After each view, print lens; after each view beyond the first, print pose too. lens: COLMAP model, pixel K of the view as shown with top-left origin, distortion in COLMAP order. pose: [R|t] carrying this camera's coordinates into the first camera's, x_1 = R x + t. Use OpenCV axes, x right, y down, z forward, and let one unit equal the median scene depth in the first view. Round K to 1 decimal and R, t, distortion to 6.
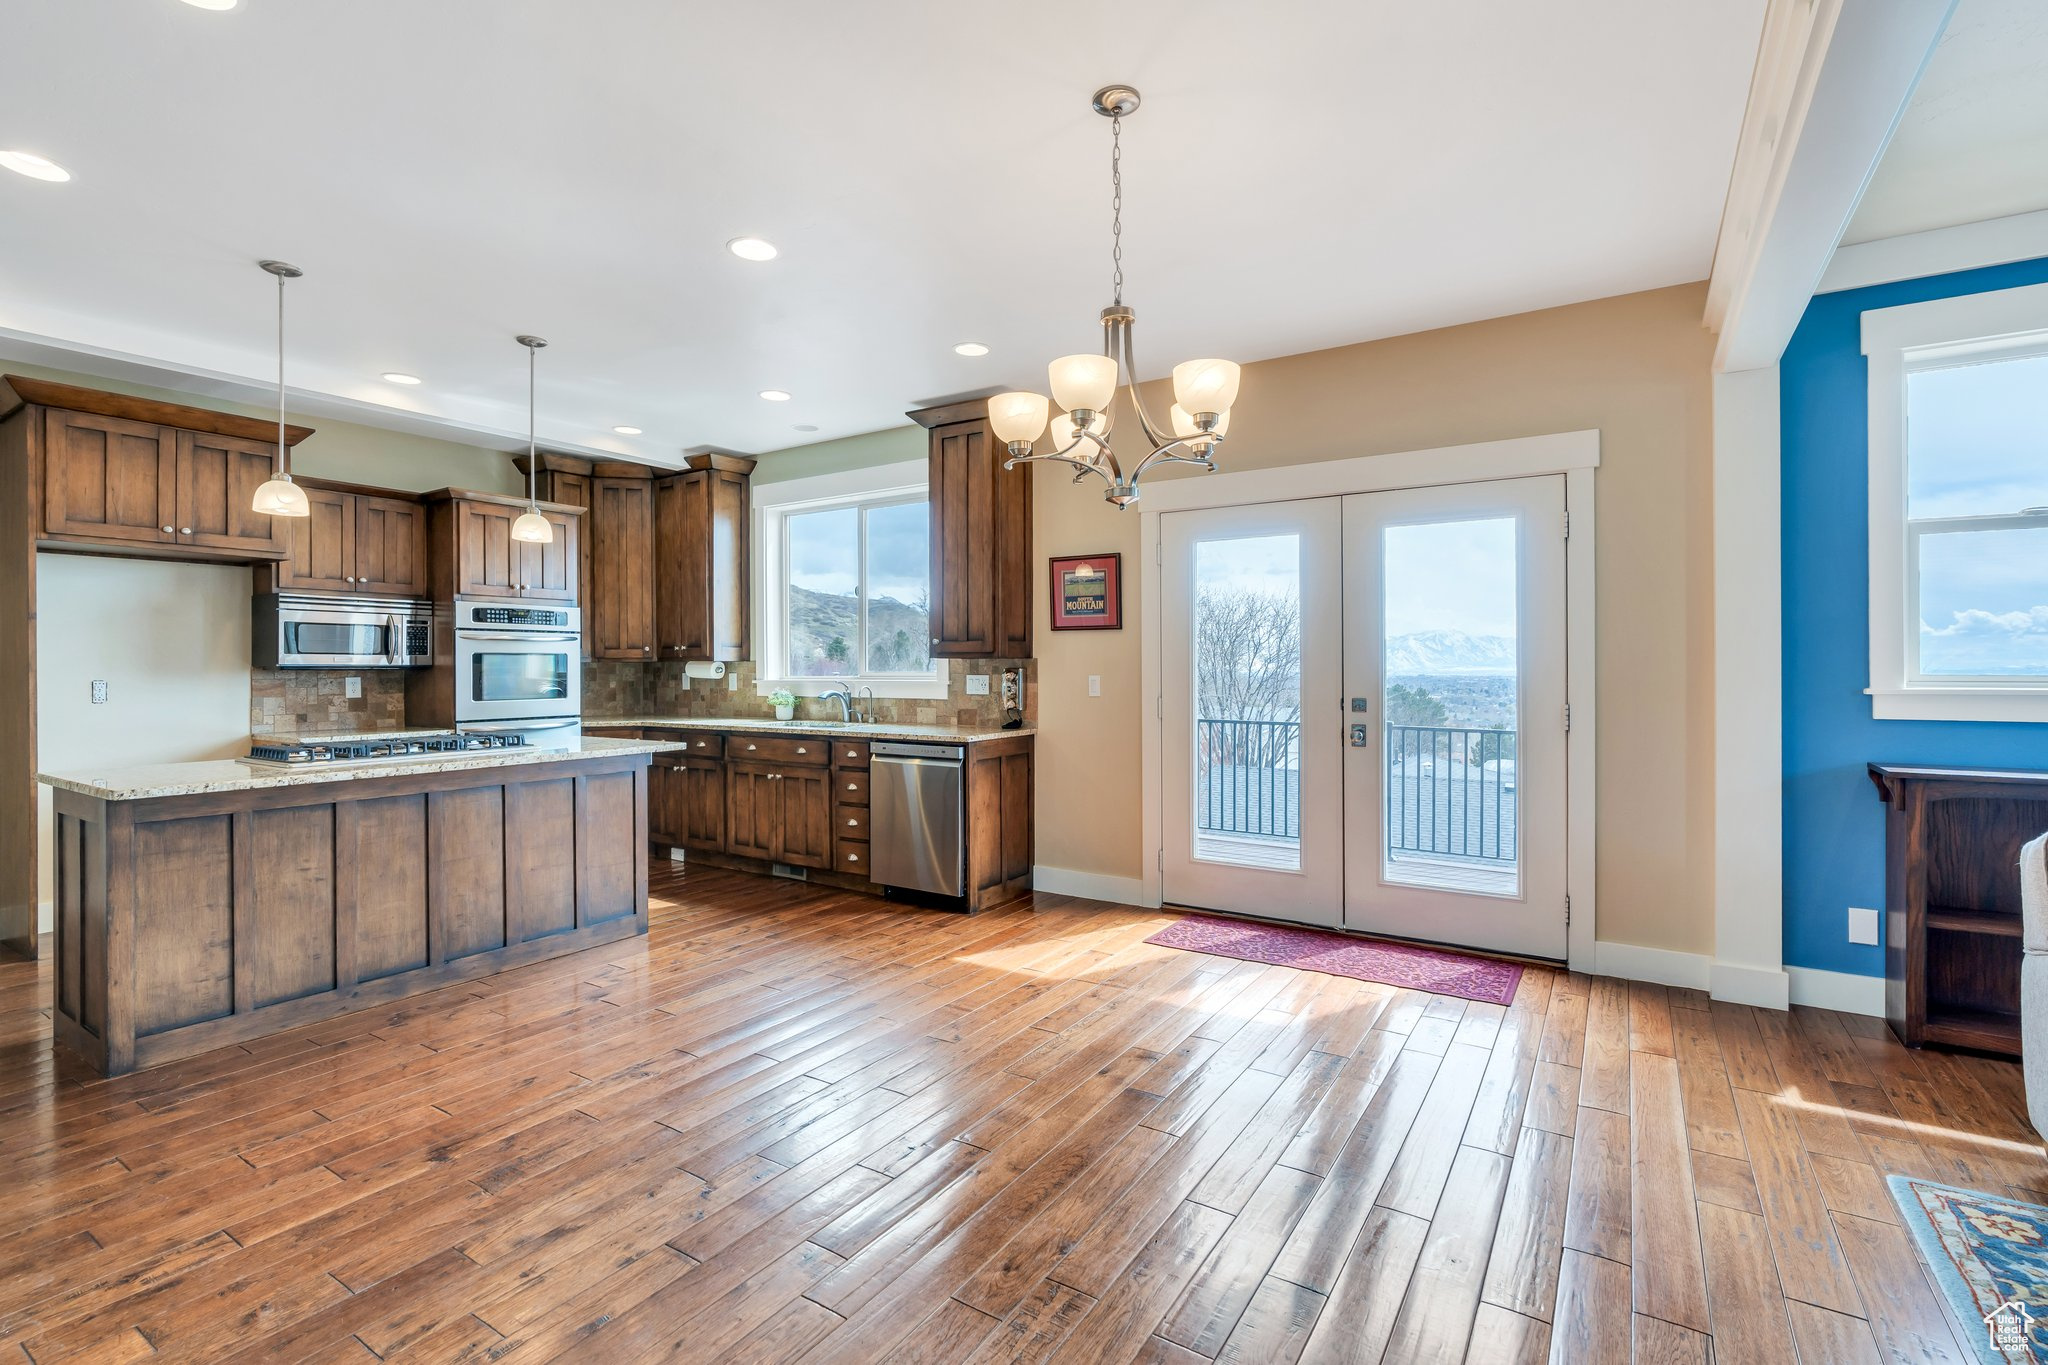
lens RADIAL K [[937.2, 0, 1037.8], [0, 937.2, 667.7], [0, 0, 1]] dist [-0.002735, 0.000171]
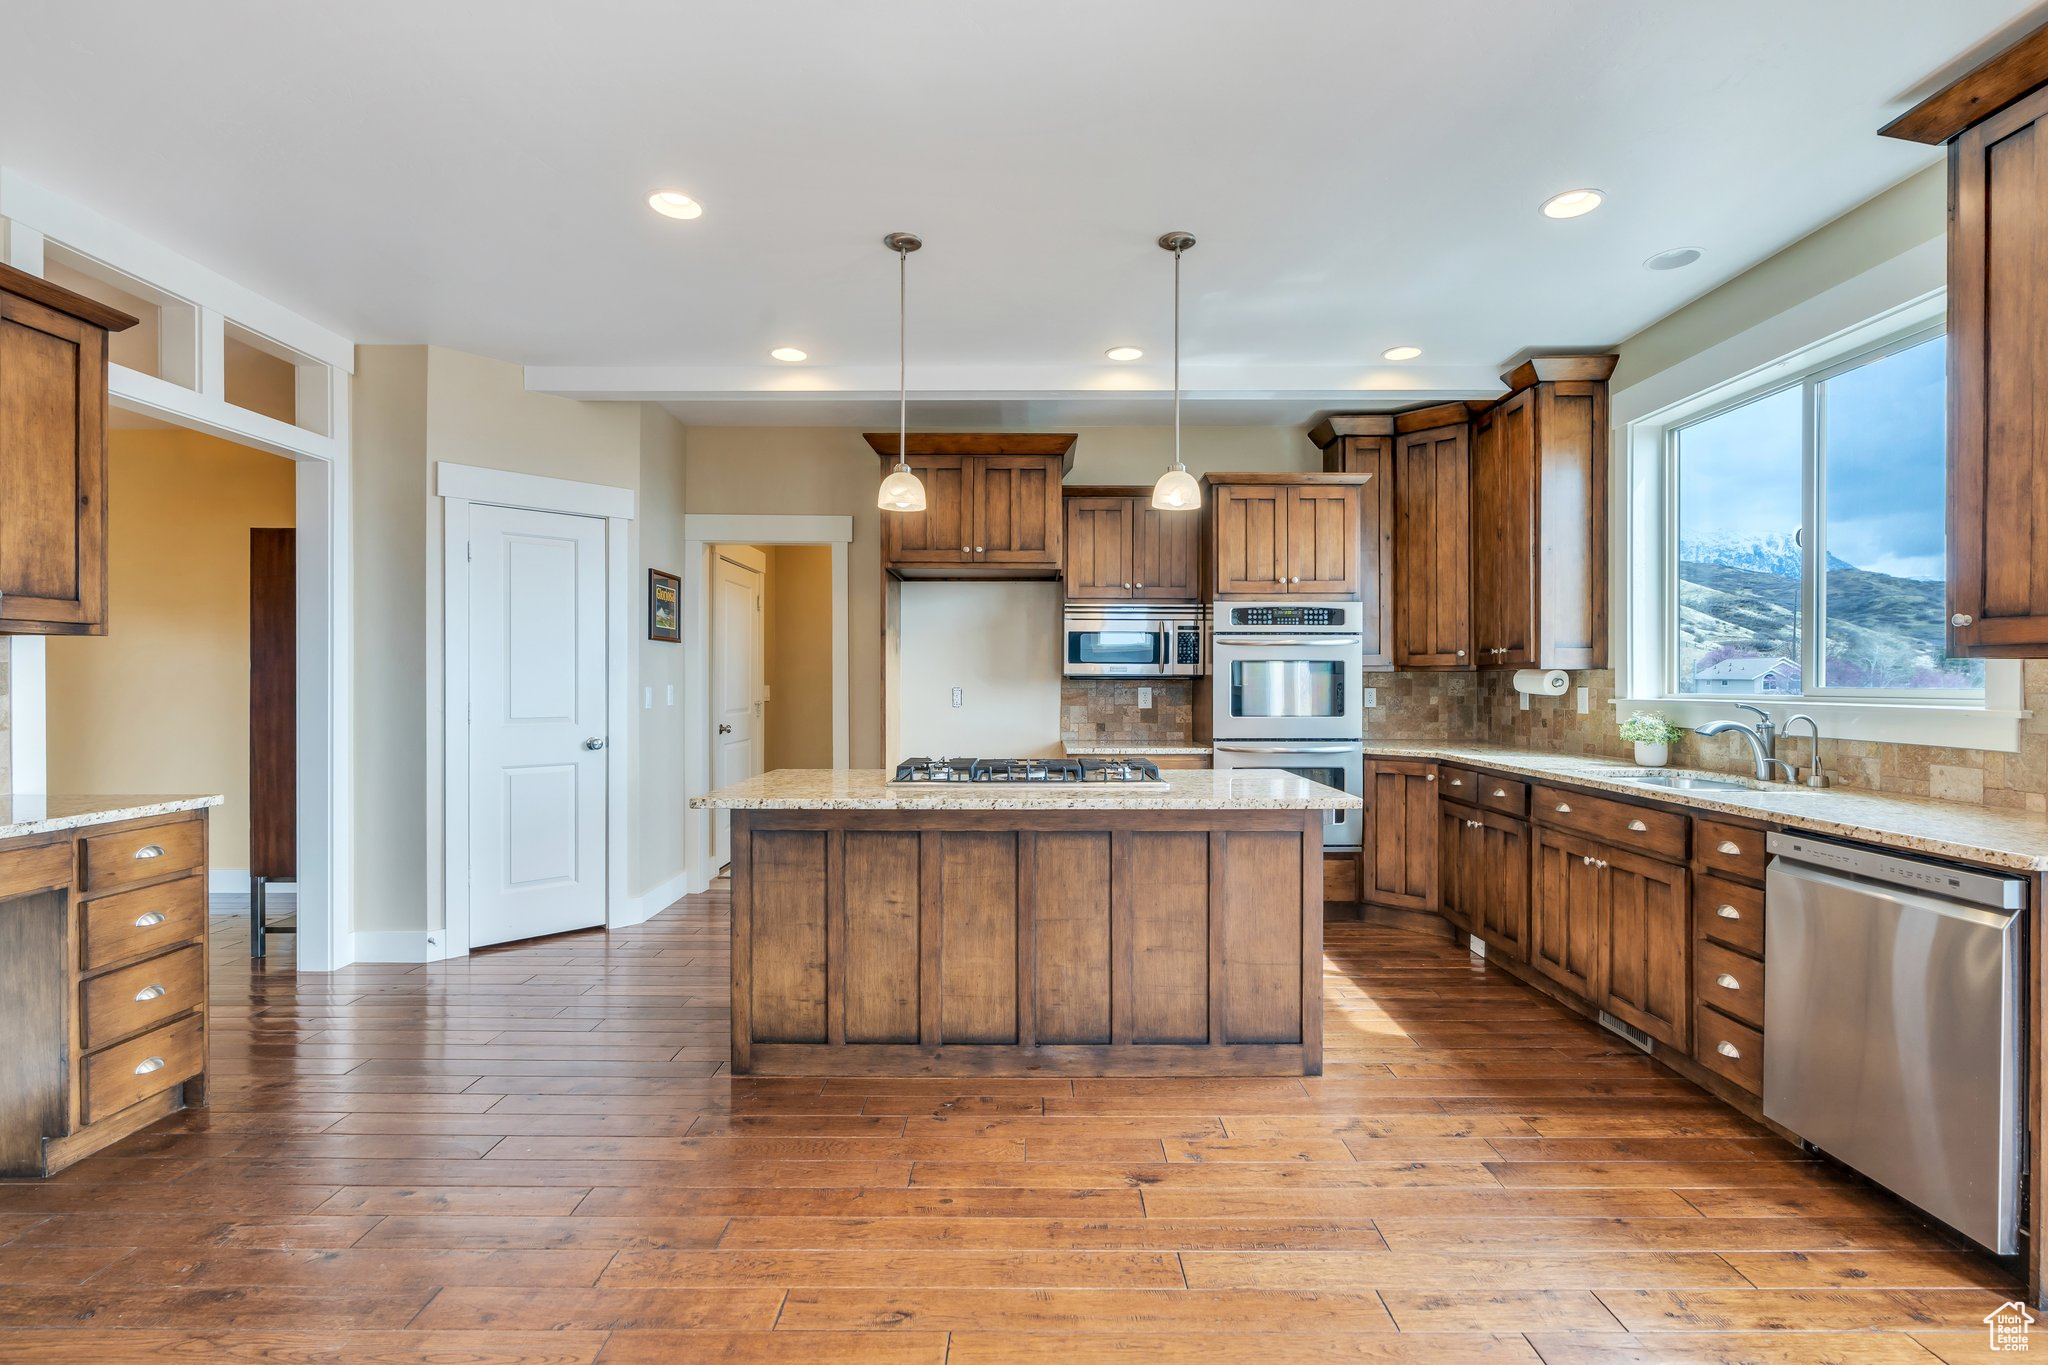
lens RADIAL K [[933.1, 0, 1027.5], [0, 933.1, 686.3], [0, 0, 1]] dist [-0.005759, 0.000712]
pose [[0.540509, 0.010003, -0.841279, 0.020908], [-0.004469, 0.999949, 0.009018, 0.000930], [0.841327, -0.001114, 0.540526, 0.404429]]
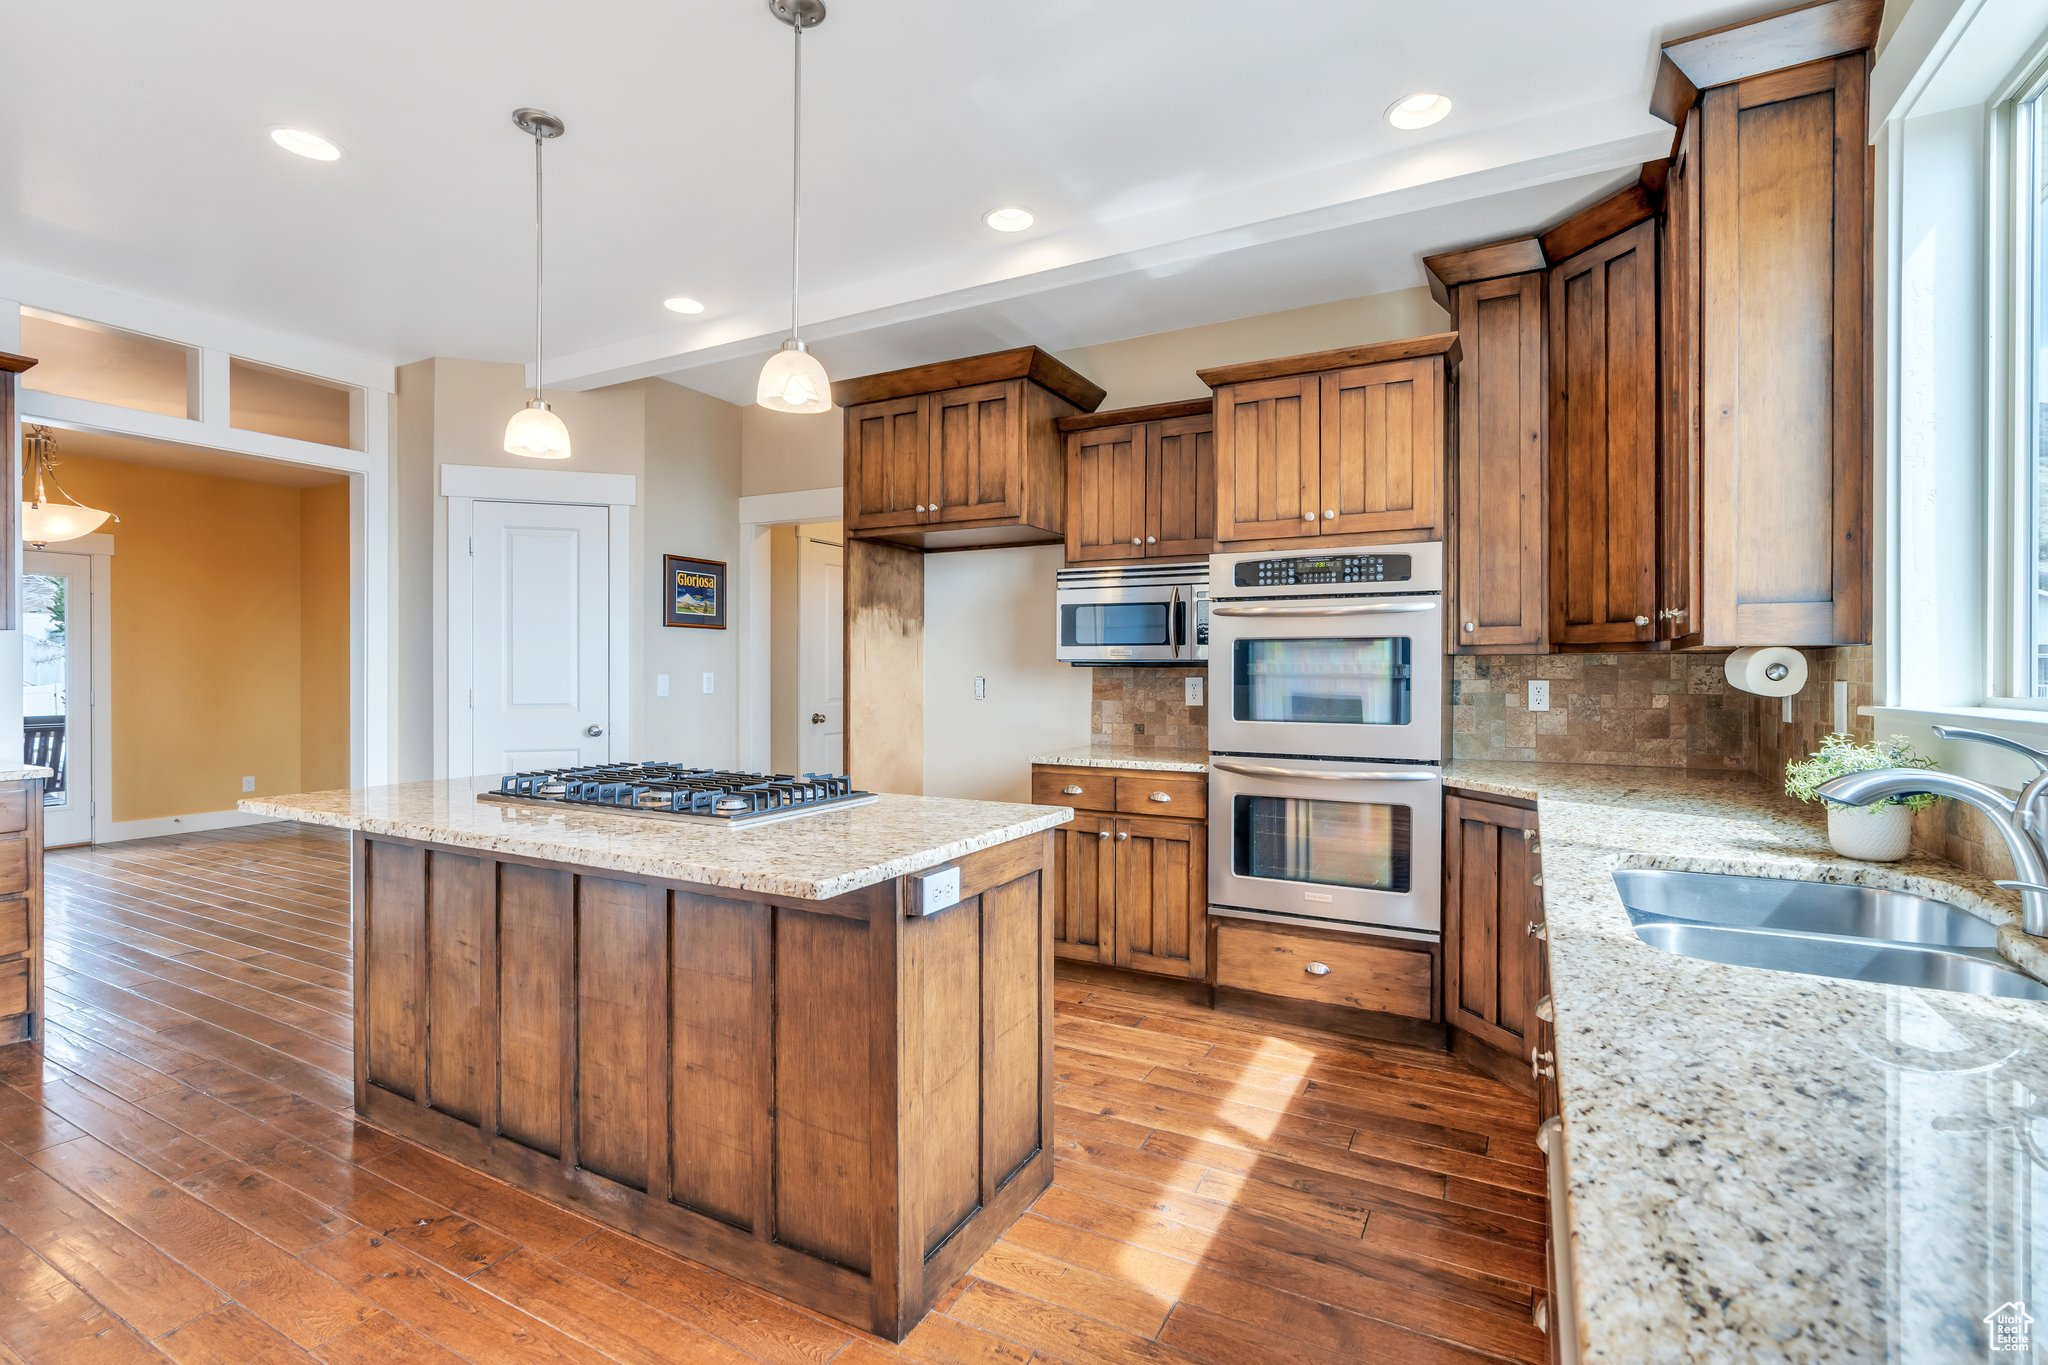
lens RADIAL K [[925.6, 0, 1030.7], [0, 925.6, 675.8], [0, 0, 1]] dist [-0.002290, 0.000404]
pose [[0.081192, 0.012413, -0.996621, -0.029118], [-0.003423, 0.999920, 0.012175, 0.000718], [0.996693, 0.002423, 0.081228, 0.885544]]
